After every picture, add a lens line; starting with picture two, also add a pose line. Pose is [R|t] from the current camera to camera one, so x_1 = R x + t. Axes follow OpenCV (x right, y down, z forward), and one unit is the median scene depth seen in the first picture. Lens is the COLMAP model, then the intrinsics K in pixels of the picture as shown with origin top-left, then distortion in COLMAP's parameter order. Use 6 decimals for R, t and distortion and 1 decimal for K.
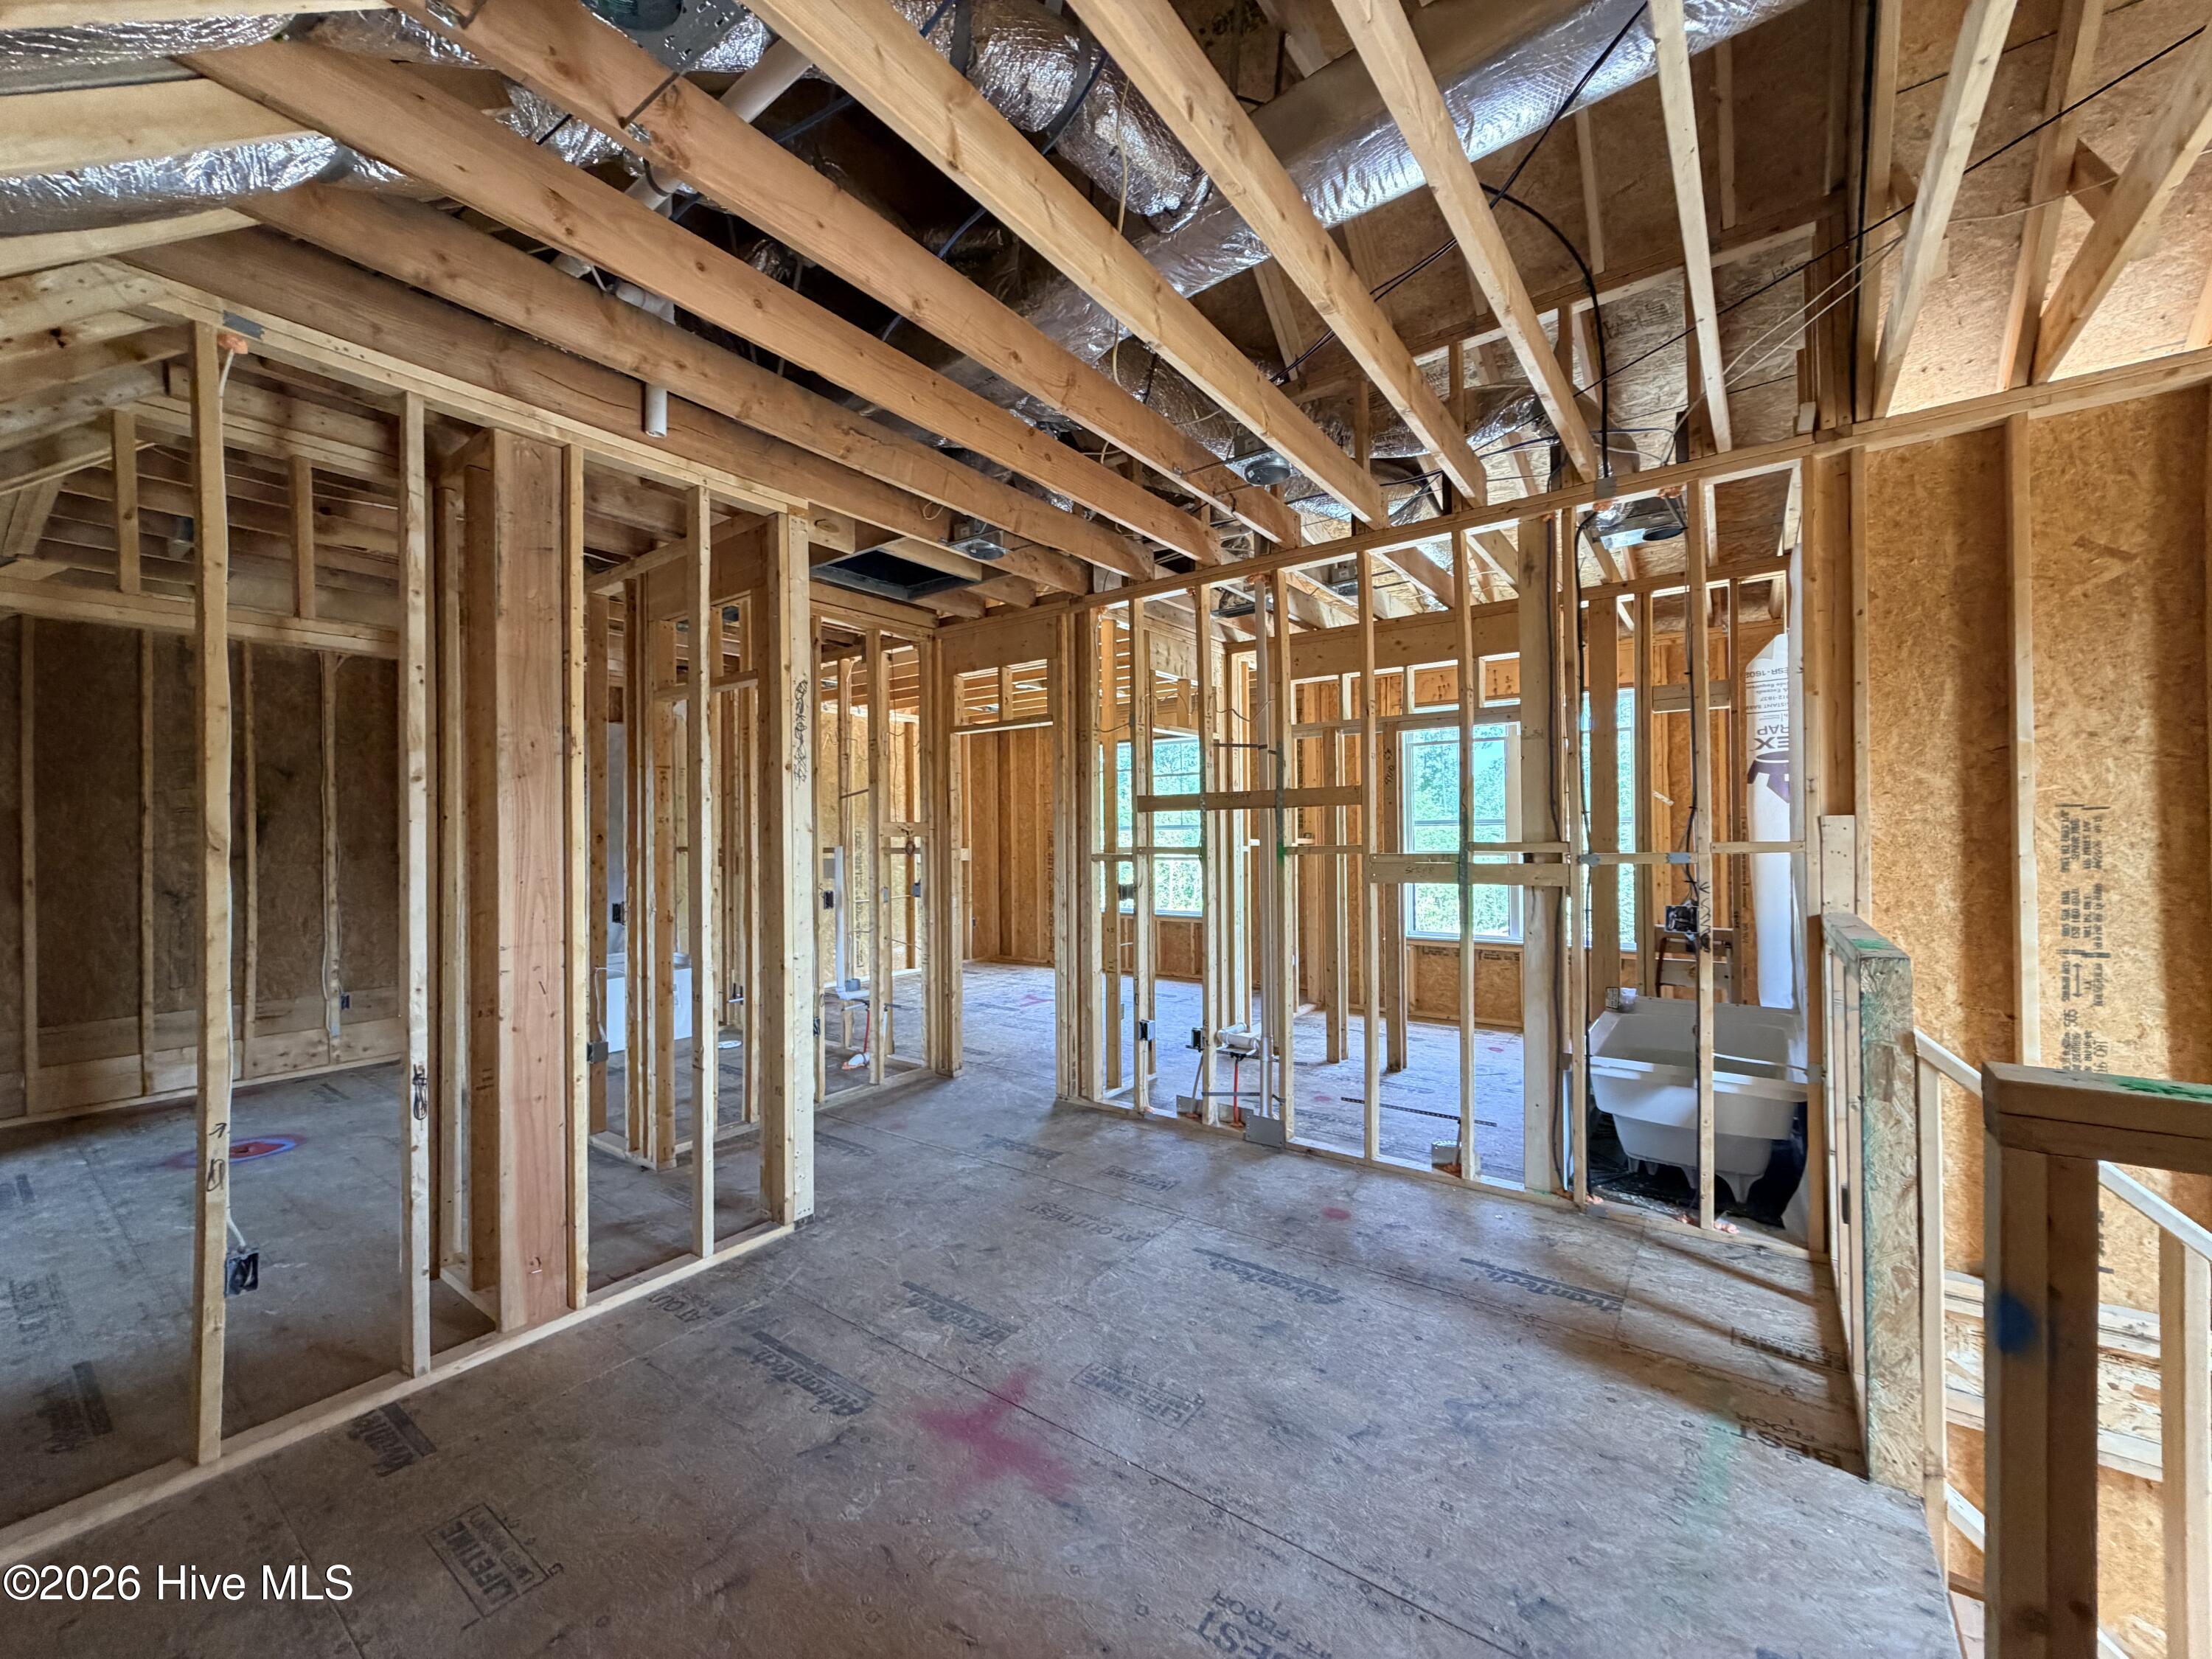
lens RADIAL K [[877.1, 0, 1102.3], [0, 877.1, 830.6], [0, 0, 1]] dist [-0.001129, -0.000329]
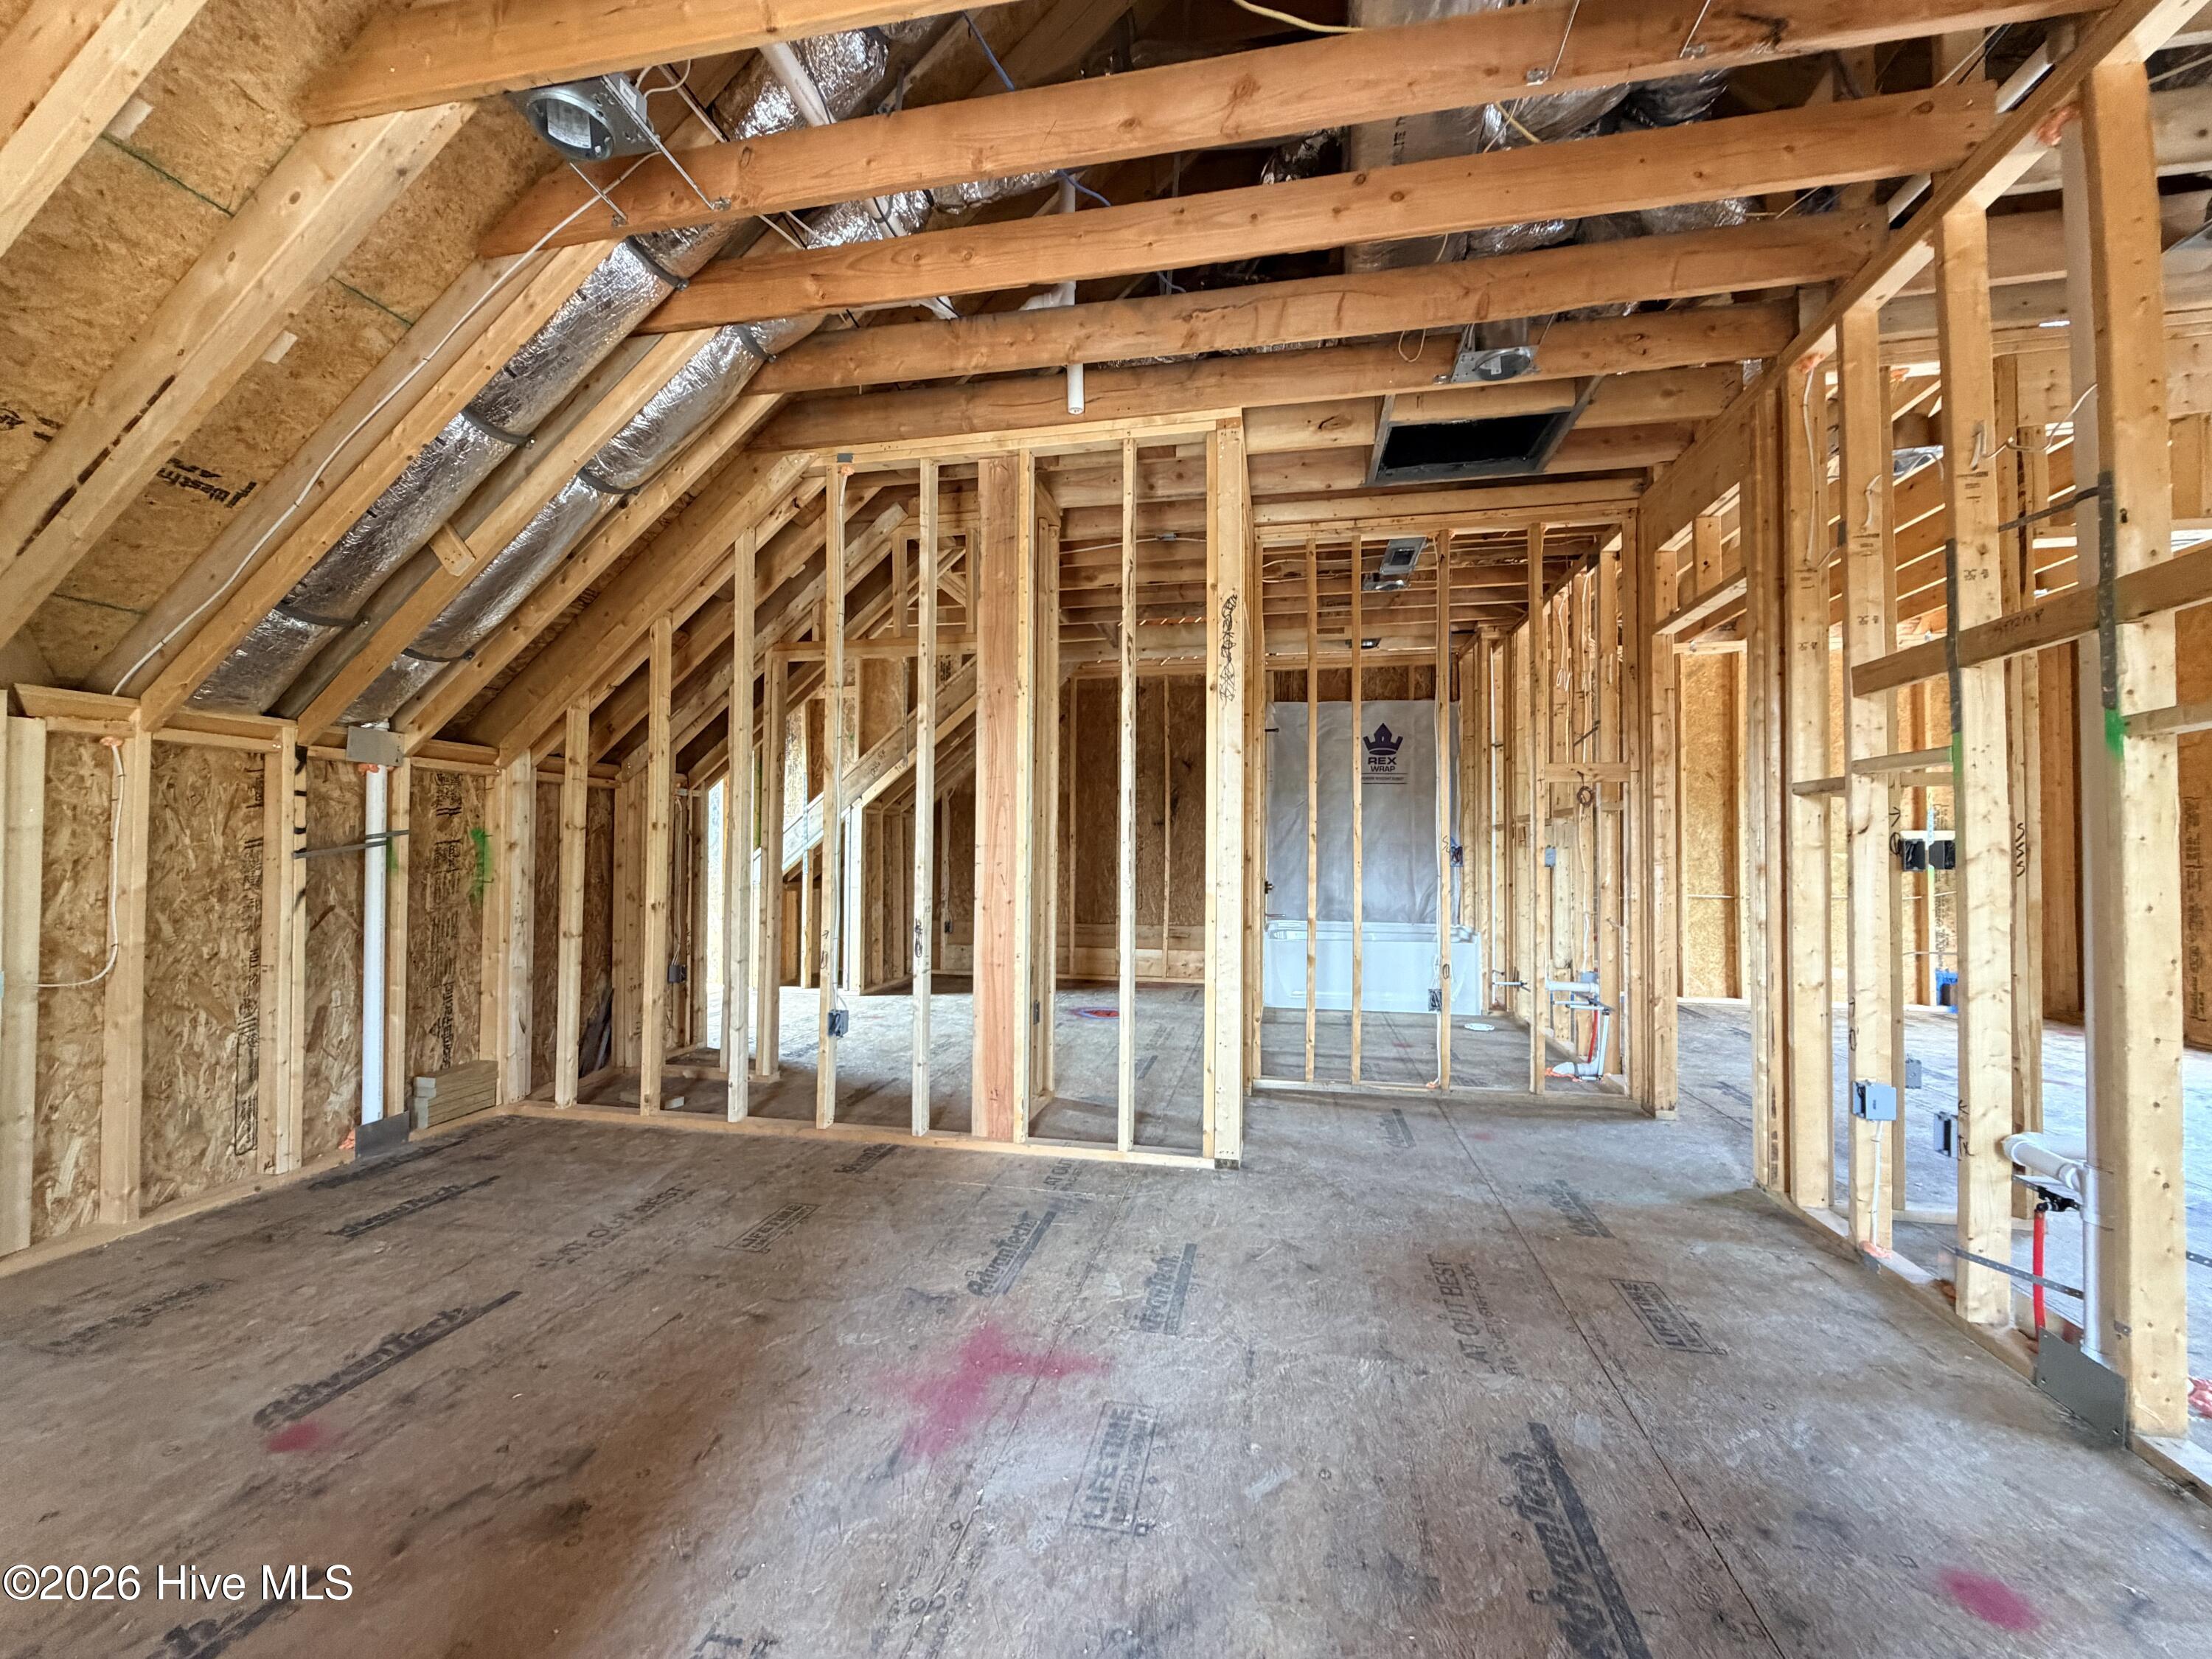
lens RADIAL K [[877.1, 0, 1100.3], [0, 877.1, 837.3], [0, 0, 1]] dist [-0.001129, -0.000329]
pose [[0.418999, -0.003304, -0.907980, 0.480362], [-0.004650, 0.999972, -0.005785, 0.100509], [0.907975, 0.006646, 0.418973, 0.486539]]
